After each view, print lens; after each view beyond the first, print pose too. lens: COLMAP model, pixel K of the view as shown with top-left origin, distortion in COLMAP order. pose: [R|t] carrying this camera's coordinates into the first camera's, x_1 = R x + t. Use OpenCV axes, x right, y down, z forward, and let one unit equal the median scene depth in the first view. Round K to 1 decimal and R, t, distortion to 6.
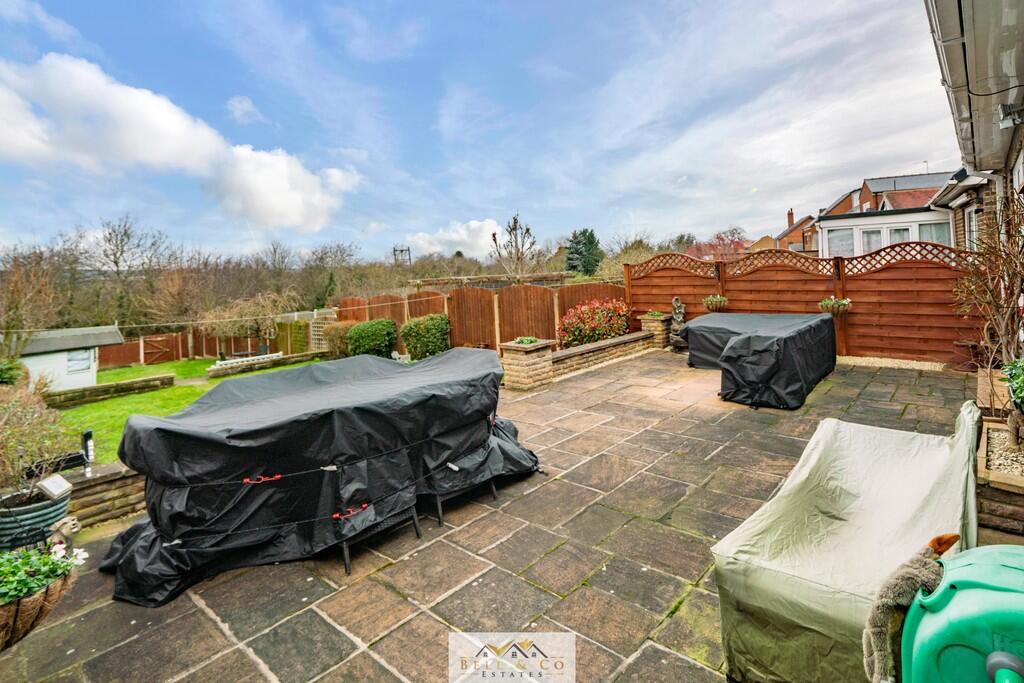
lens RADIAL K [[518.8, 0, 538.7], [0, 518.8, 340.9], [0, 0, 1]] dist [-0.001496, -0.000215]
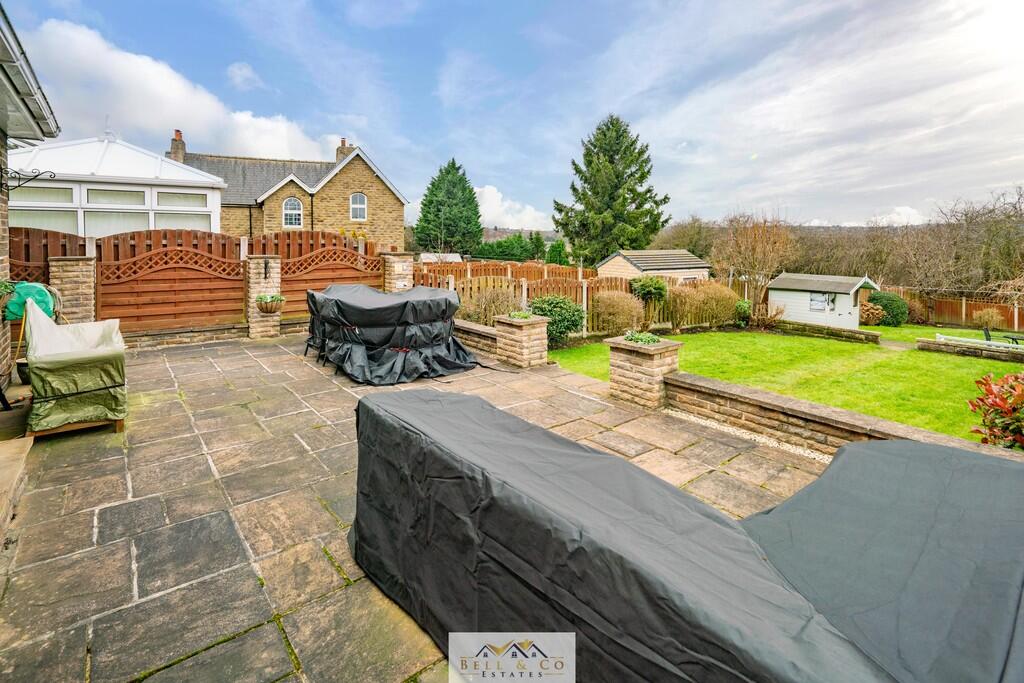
lens RADIAL K [[518.8, 0, 538.7], [0, 518.8, 340.9], [0, 0, 1]] dist [-0.001496, -0.000215]
pose [[-0.190459, 0.230476, -0.954257, 0.716598], [-0.137609, 0.956185, 0.258406, -0.168998], [0.972003, 0.180530, -0.150398, 0.981658]]
